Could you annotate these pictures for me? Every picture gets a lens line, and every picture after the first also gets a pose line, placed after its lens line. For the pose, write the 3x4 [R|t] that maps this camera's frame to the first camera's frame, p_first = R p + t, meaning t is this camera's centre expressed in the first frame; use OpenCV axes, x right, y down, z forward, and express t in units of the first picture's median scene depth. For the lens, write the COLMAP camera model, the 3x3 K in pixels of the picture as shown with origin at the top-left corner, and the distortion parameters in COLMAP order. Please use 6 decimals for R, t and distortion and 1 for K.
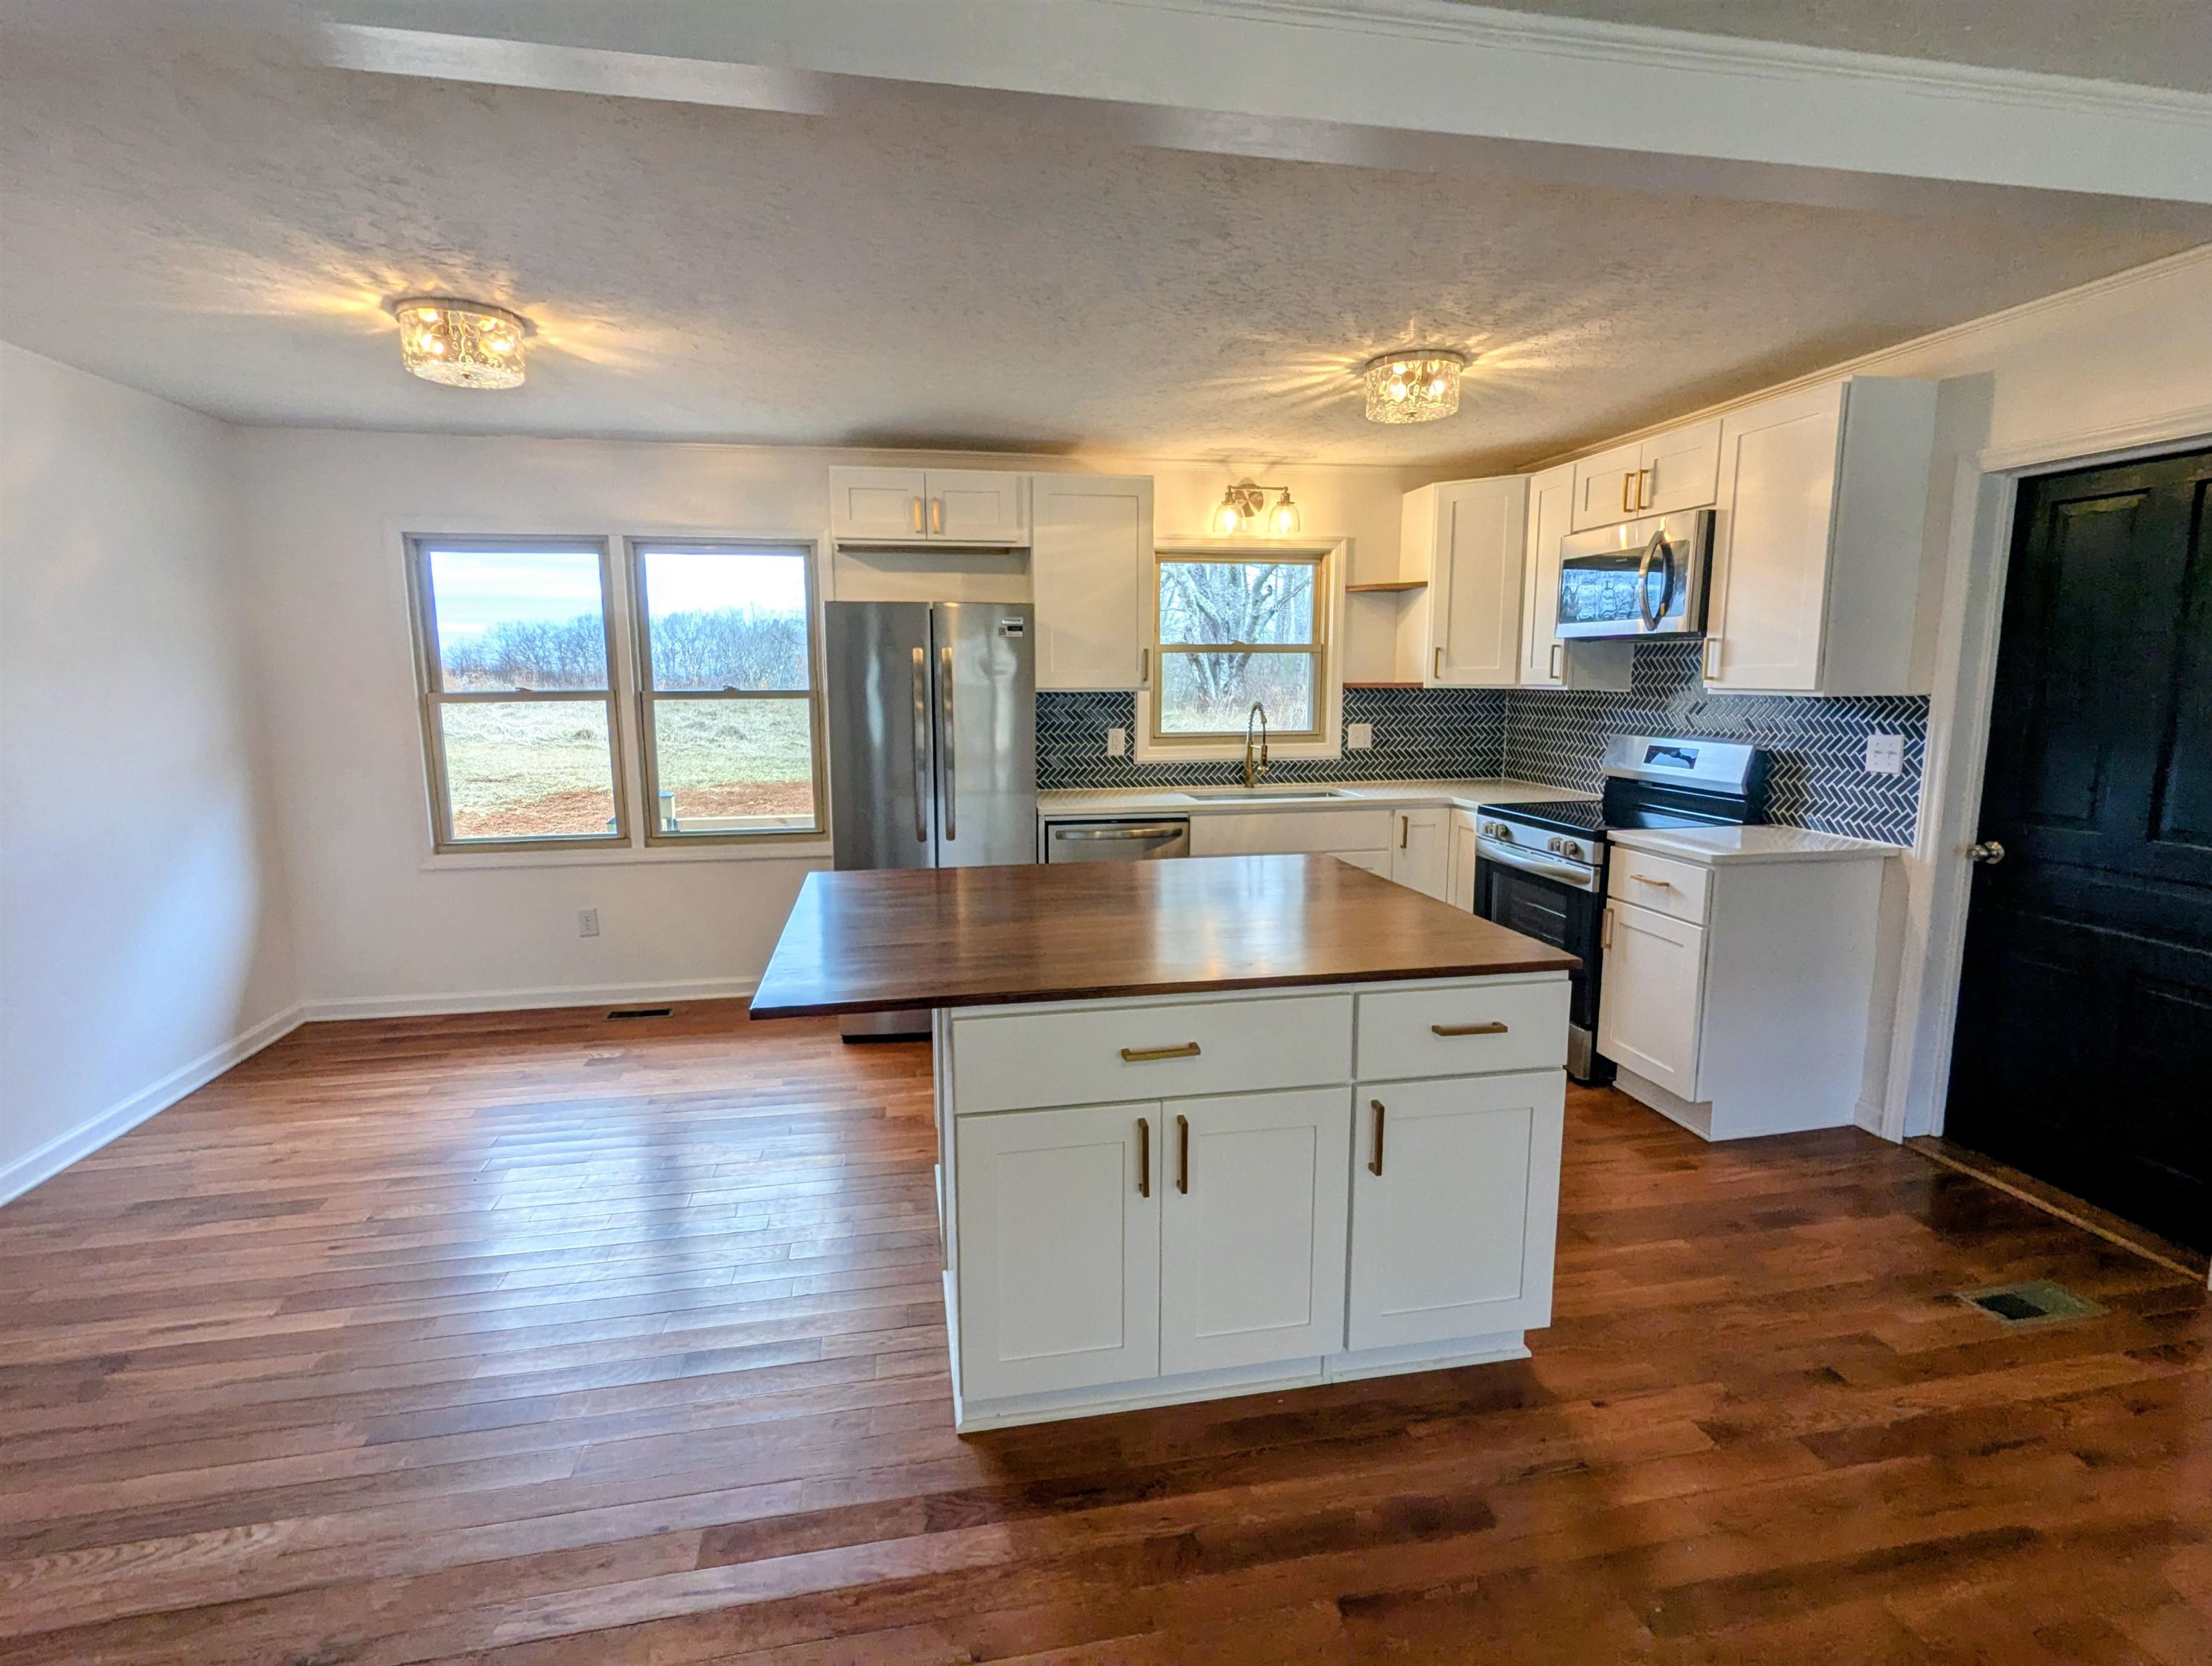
lens RADIAL K [[1064.8, 0, 1107.6], [0, 1064.8, 822.2], [0, 0, 1]] dist [0.000500, 0.001928]
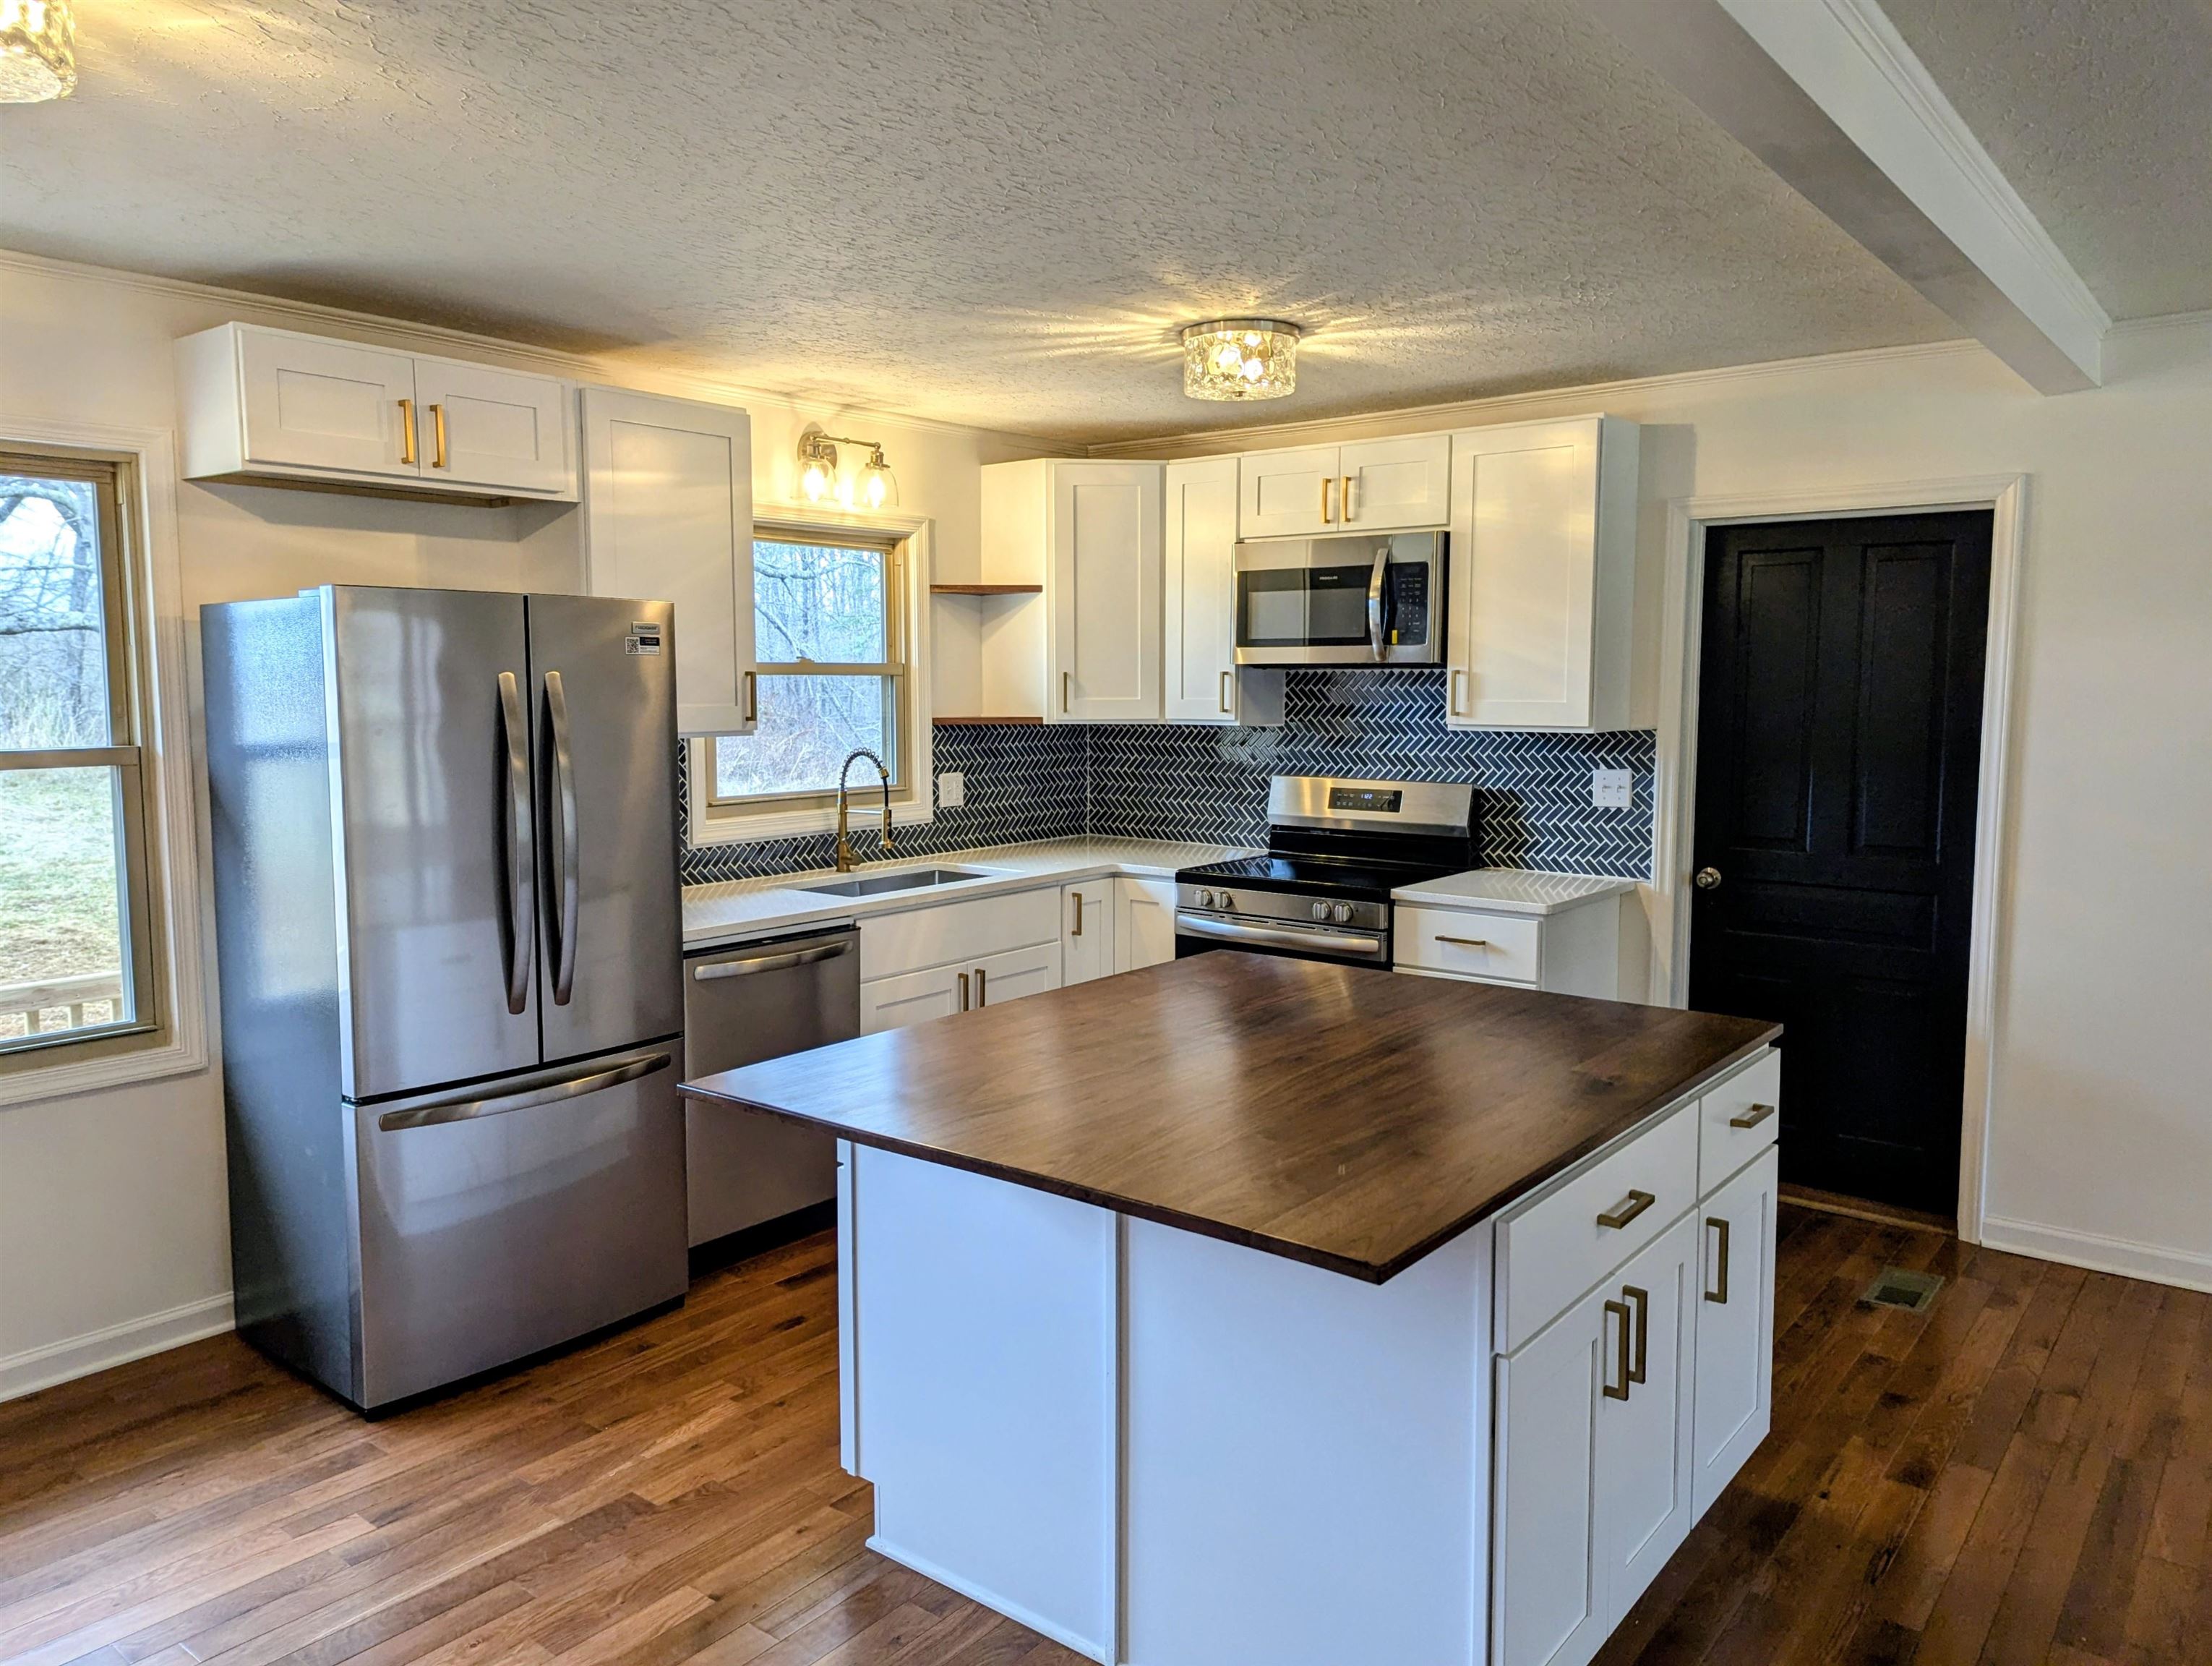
lens RADIAL K [[1550.2, 0, 1122.0], [0, 1550.2, 811.3], [0, 0, 1]] dist [0.060567, -0.032860]
pose [[0.761065, -0.053495, 0.646466, -0.479660], [0.088266, 0.995865, -0.021505, -0.044185], [-0.642642, 0.073428, 0.762640, 0.158908]]
